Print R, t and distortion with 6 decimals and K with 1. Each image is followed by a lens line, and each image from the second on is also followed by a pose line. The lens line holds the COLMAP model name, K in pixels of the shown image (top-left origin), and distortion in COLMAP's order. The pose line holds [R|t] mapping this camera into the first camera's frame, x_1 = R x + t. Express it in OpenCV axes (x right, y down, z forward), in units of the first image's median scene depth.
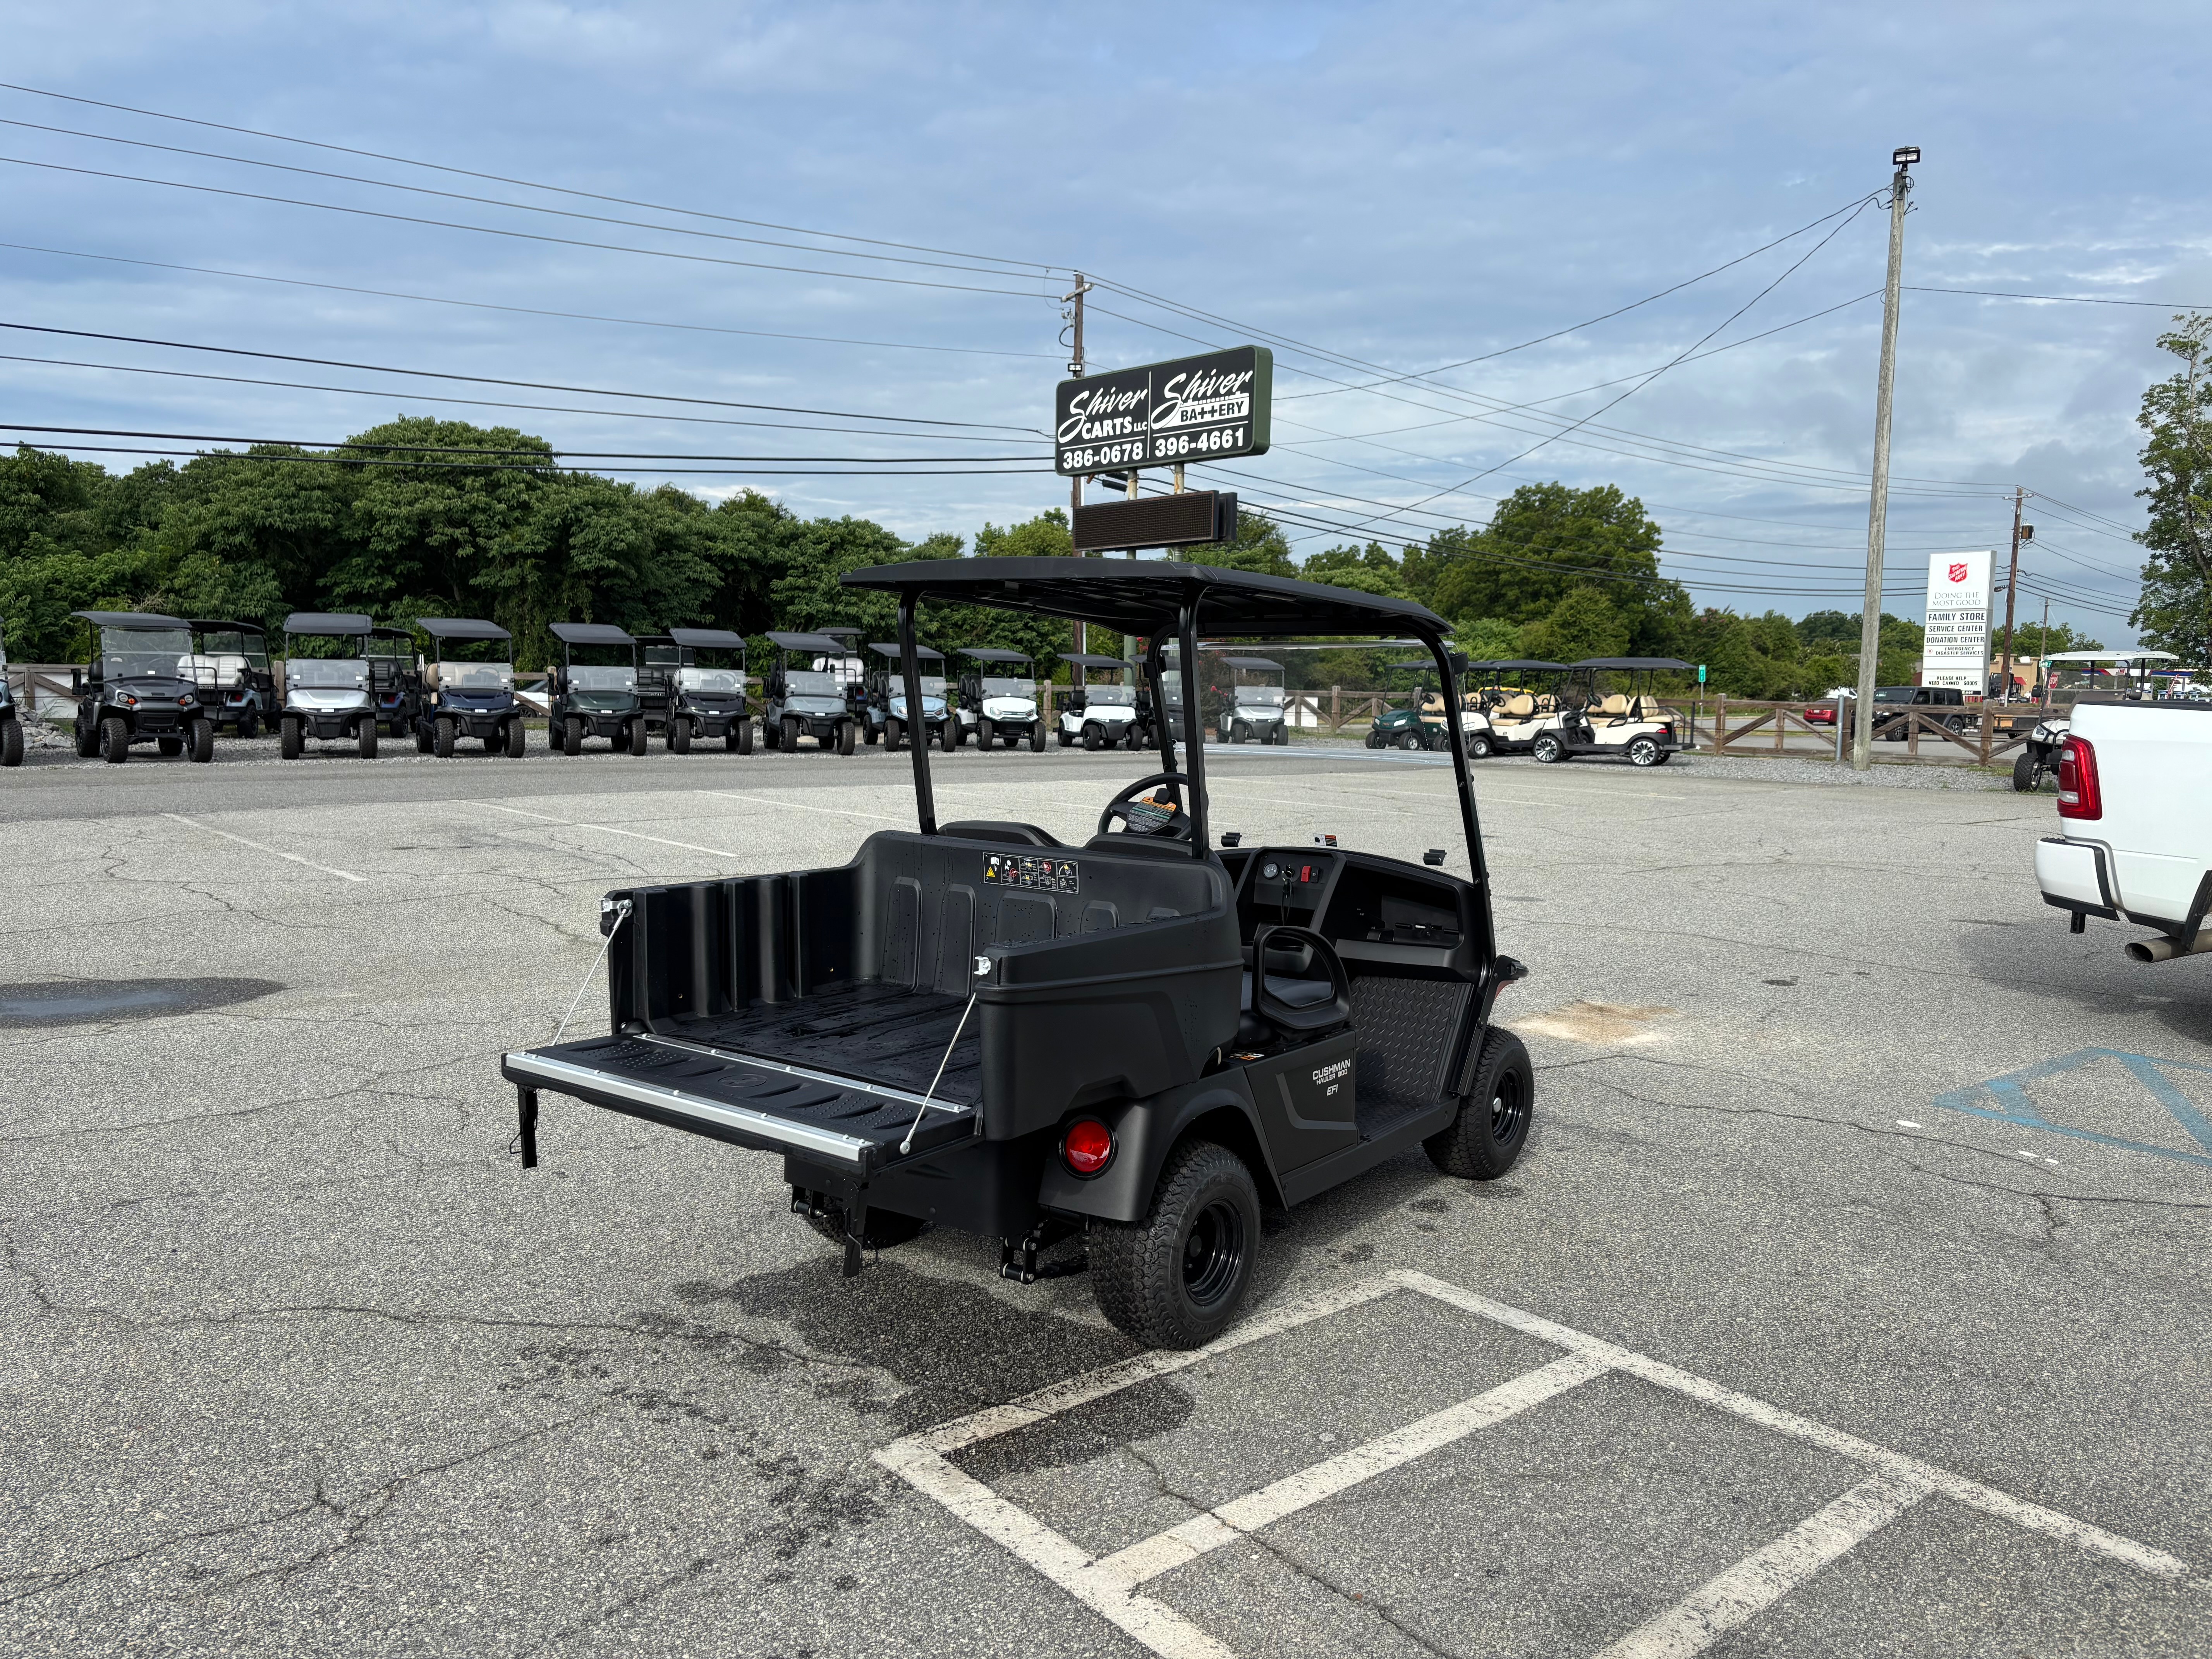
lens RADIAL K [[1698.3, 0, 1106.0], [0, 1698.3, 829.5], [0, 0, 1]] dist [-0.004186, 0.052839]
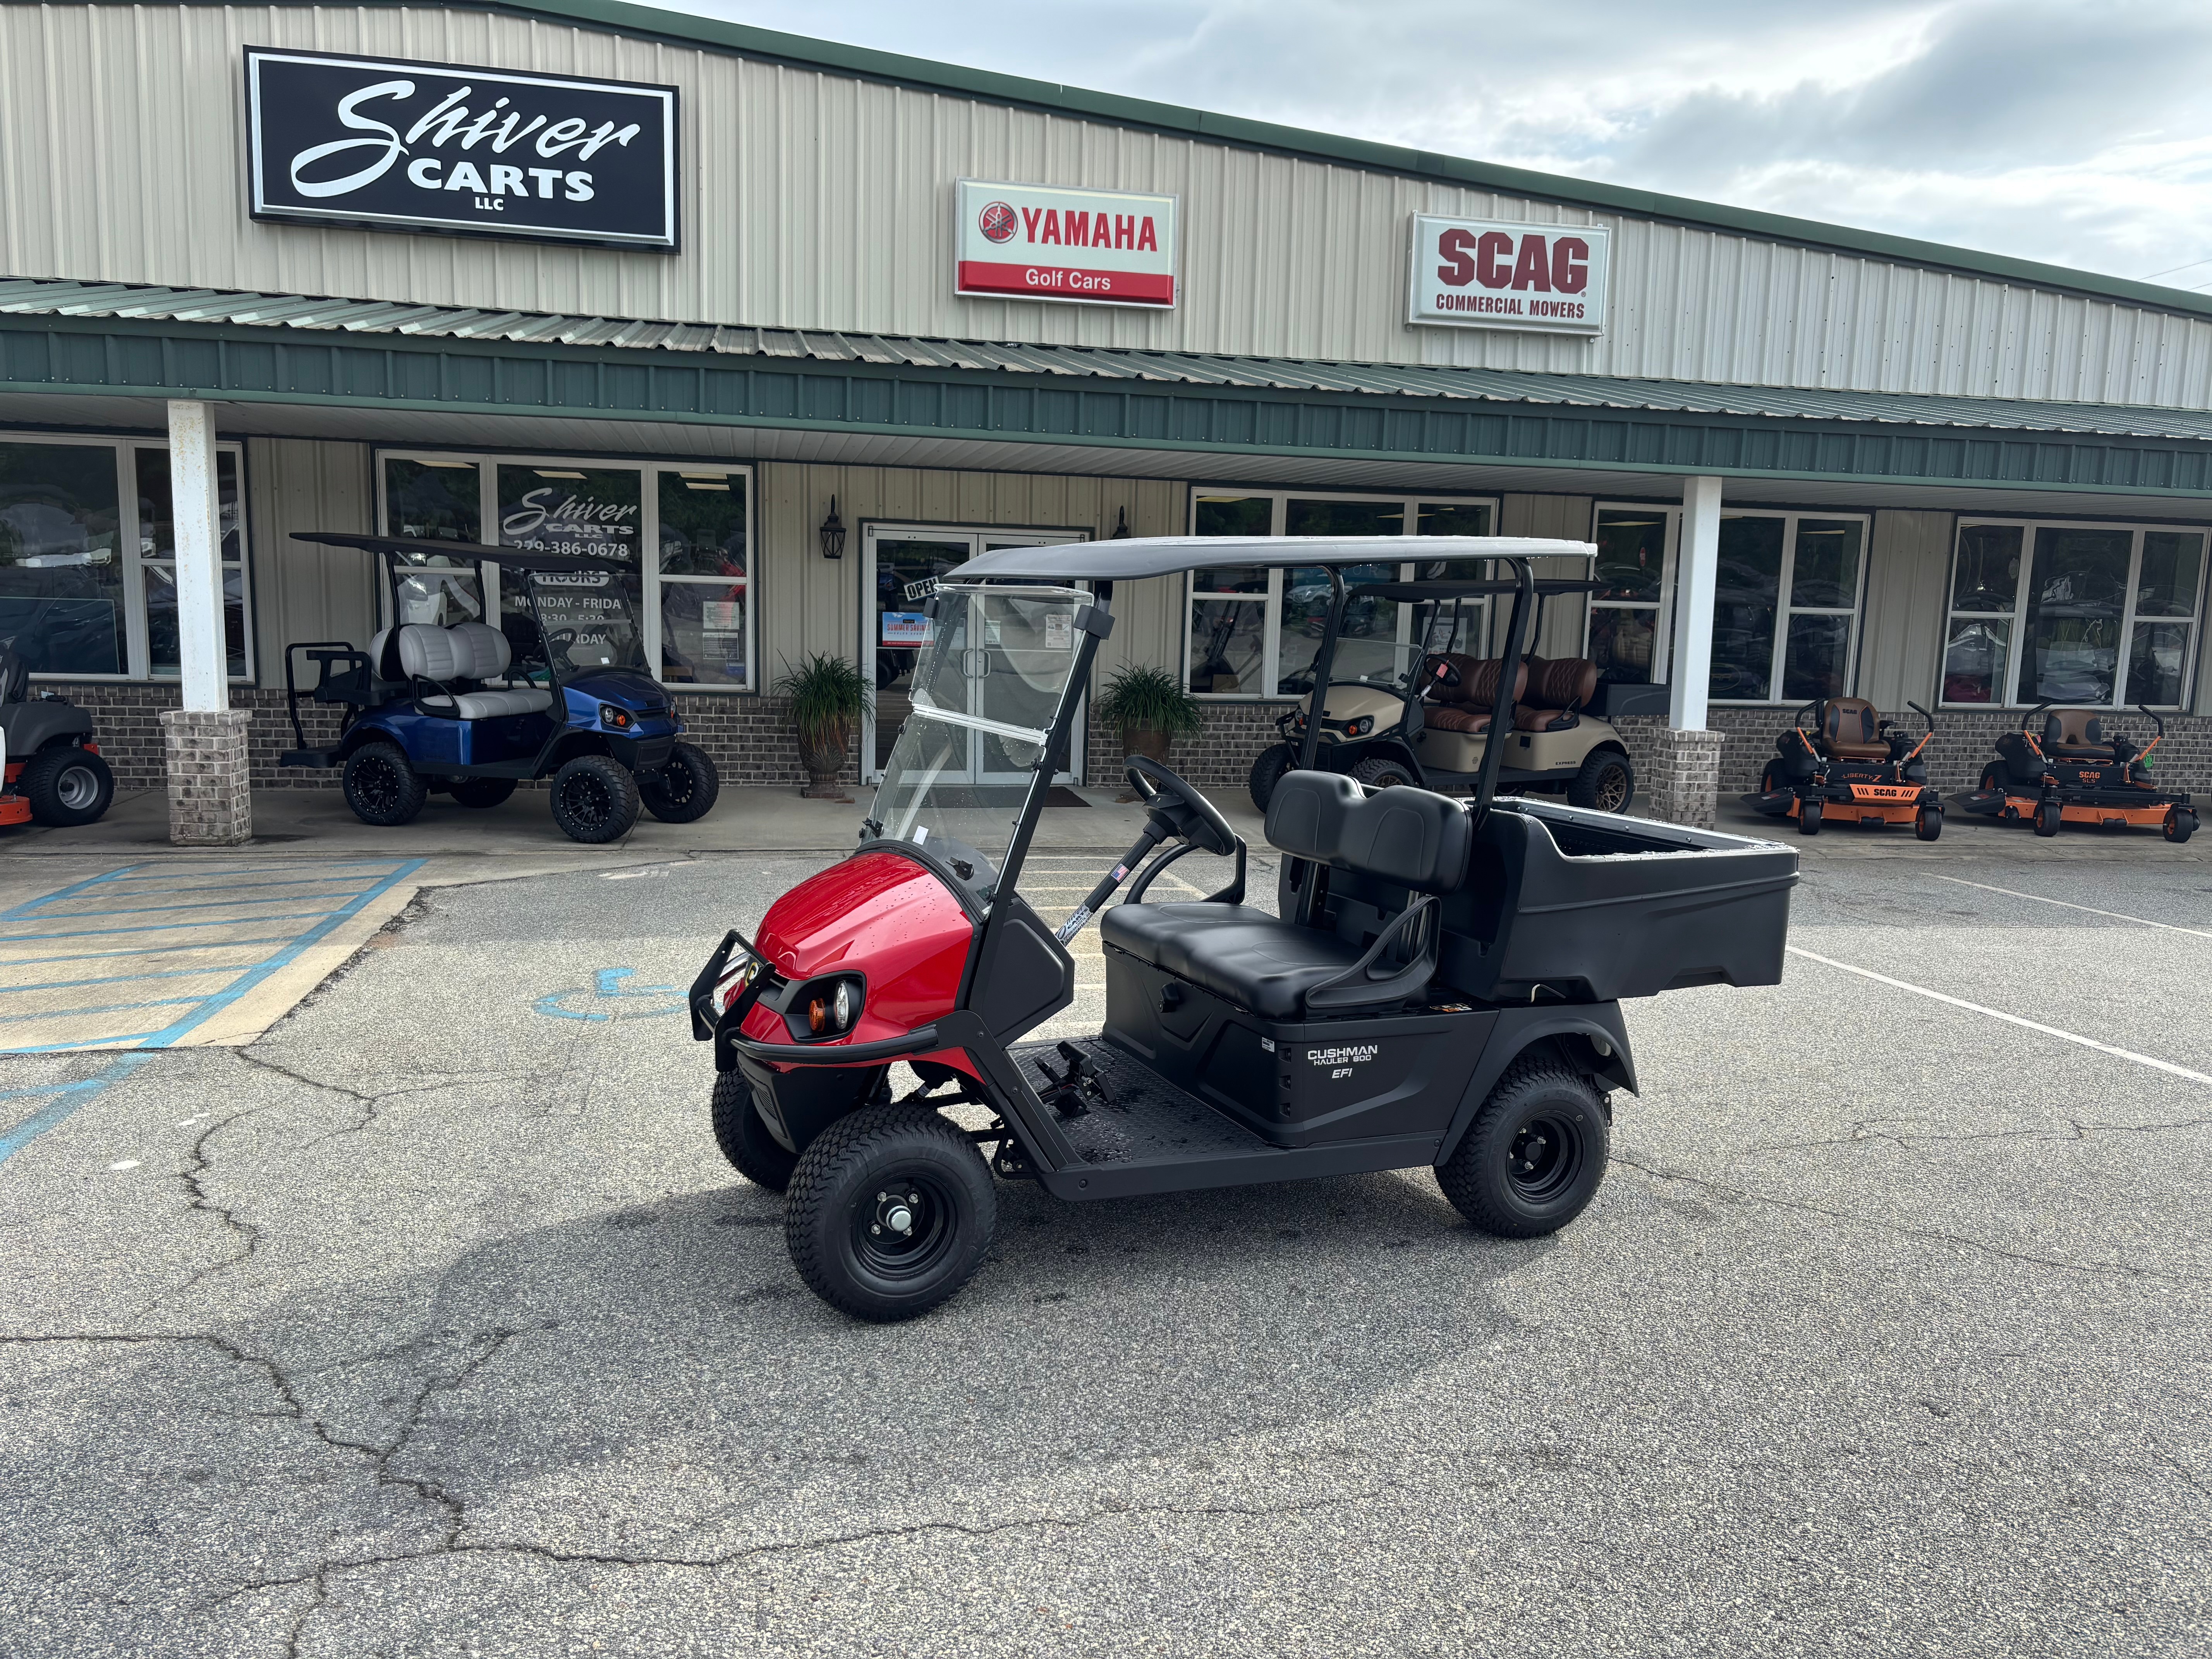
lens RADIAL K [[1698.3, 0, 1106.0], [0, 1698.3, 829.5], [0, 0, 1]] dist [-0.004186, 0.052839]
pose [[-0.879788, -0.102041, 0.464285, -0.448056], [0.000439, 0.976515, 0.215451, -0.240810], [-0.475366, 0.189755, -0.859081, 2.377475]]
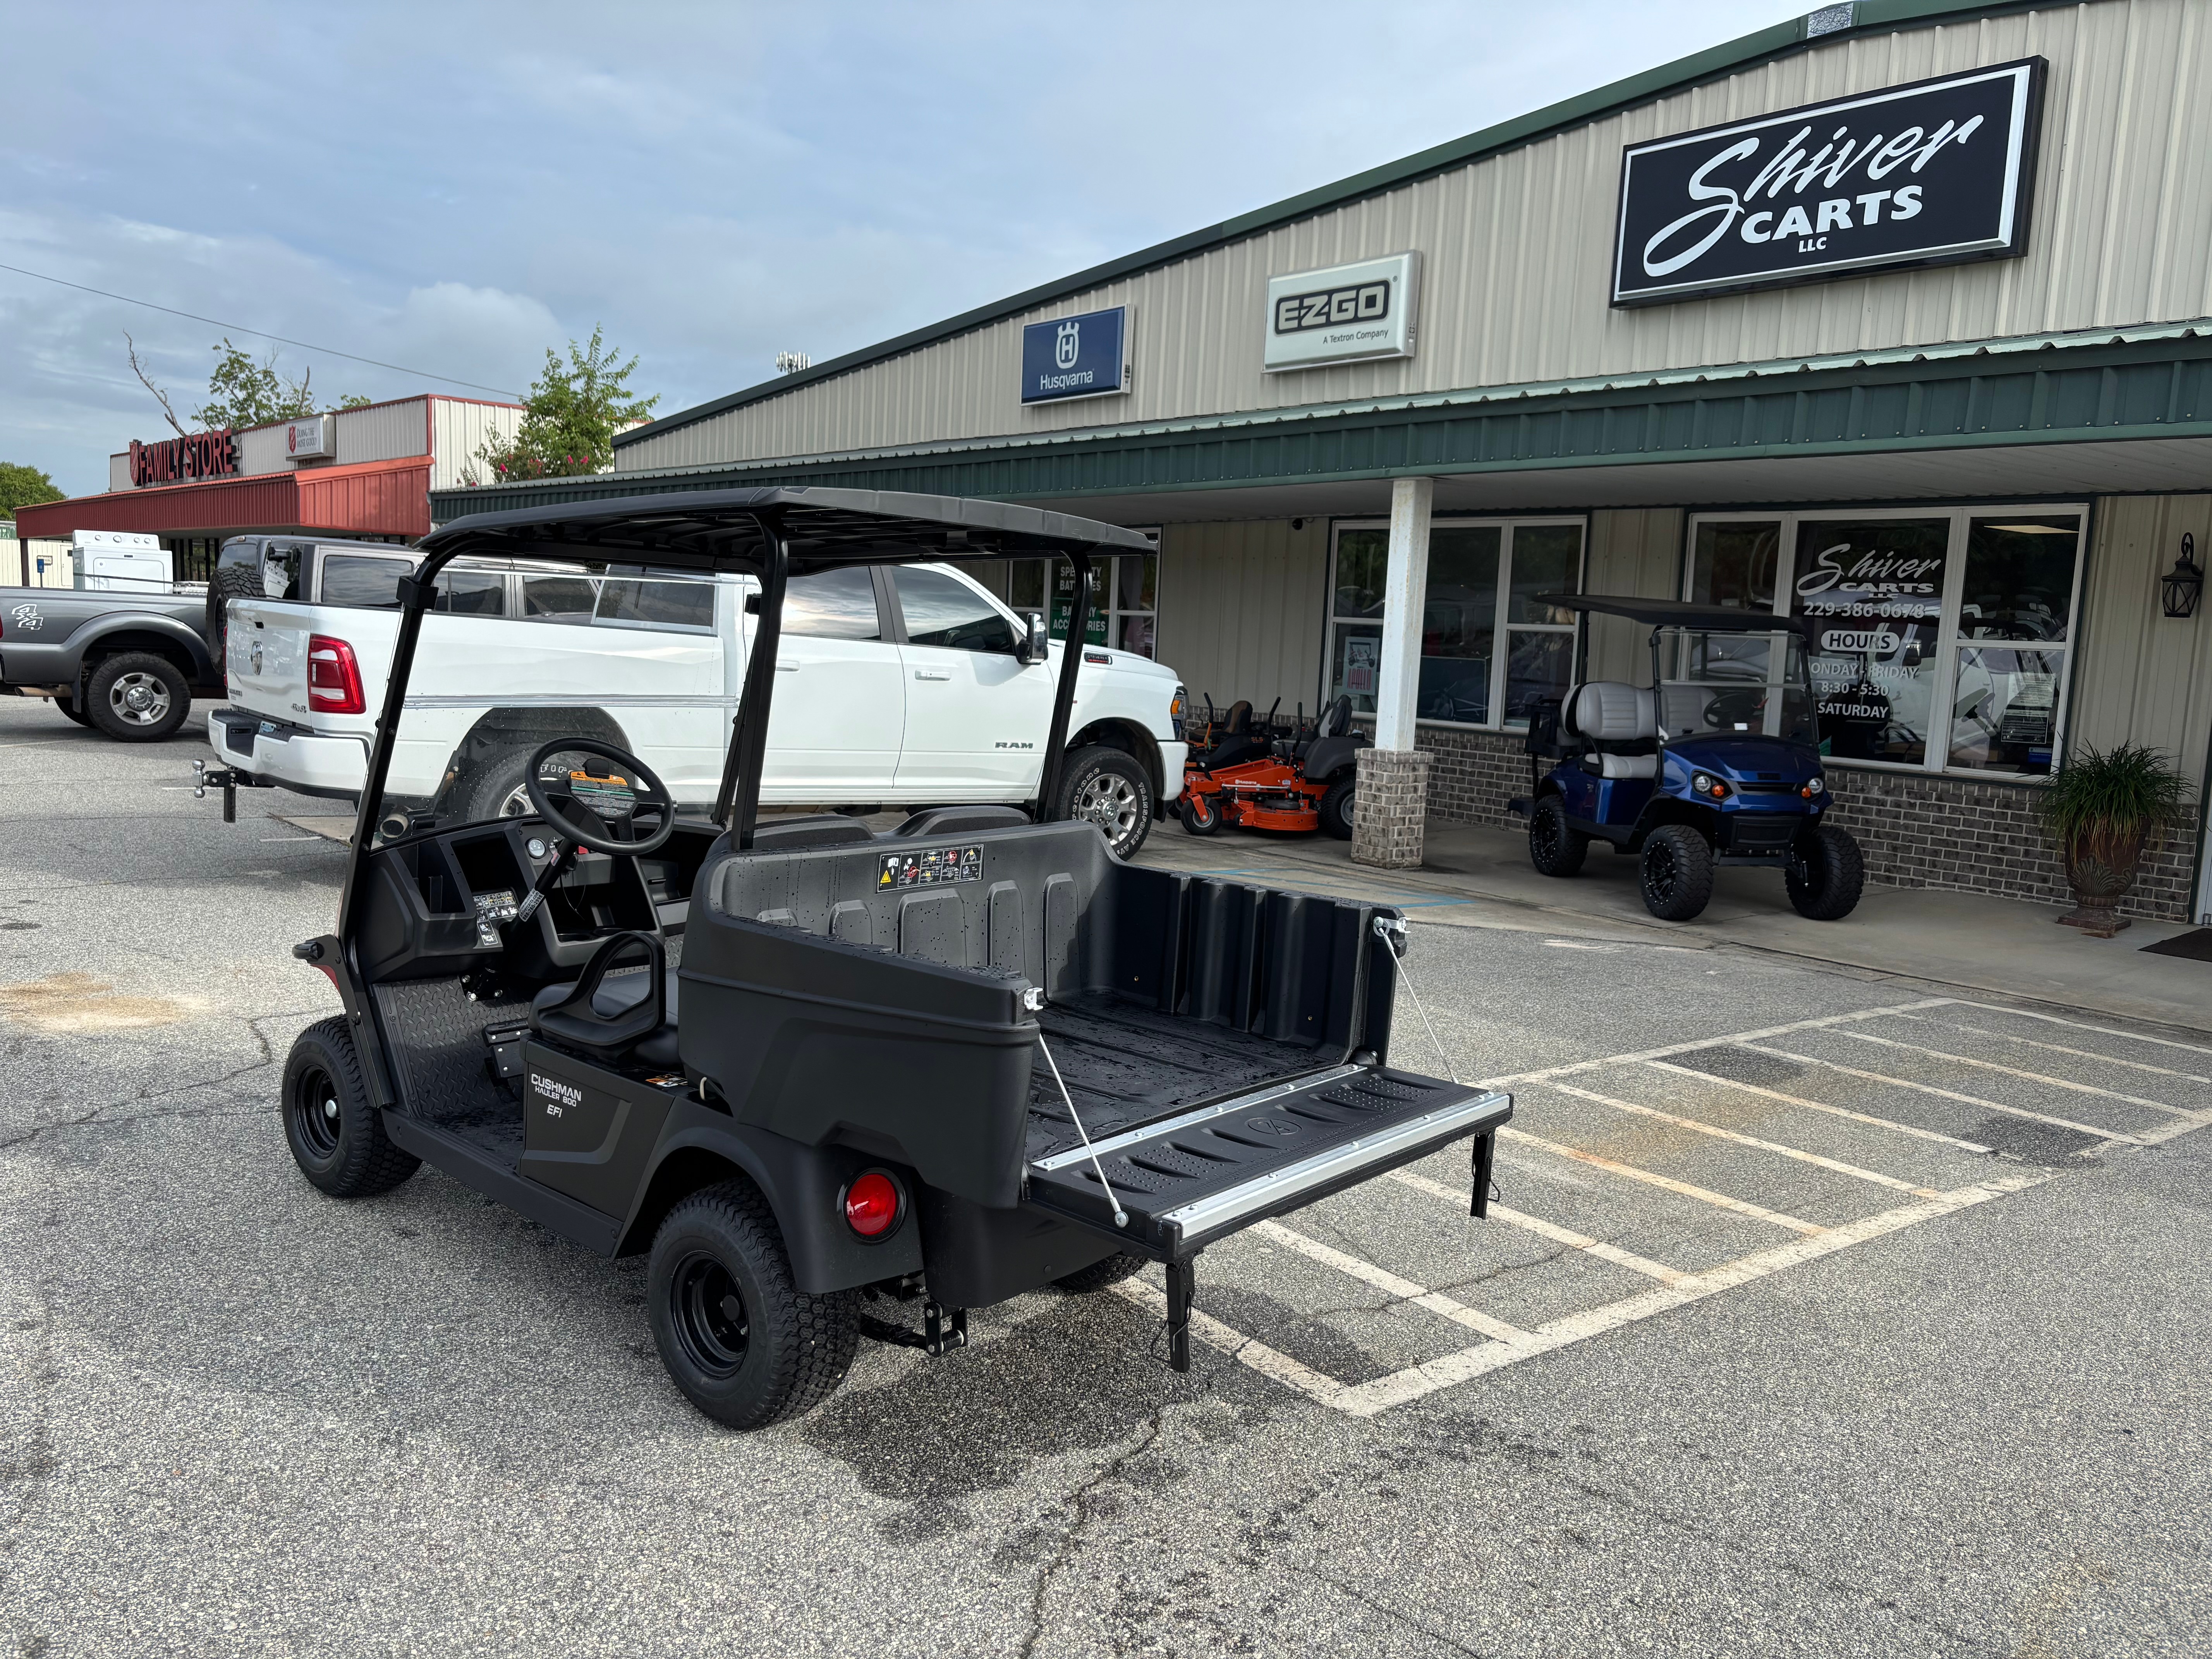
lens RADIAL K [[1669.9, 0, 1089.1], [0, 1669.9, 854.0], [0, 0, 1]] dist [0.007960, -0.002079]
pose [[0.036632, -0.150327, 0.987957, -1.004130], [0.041997, 0.987979, 0.148773, -0.118976], [-0.998446, 0.036042, 0.042505, 1.010761]]
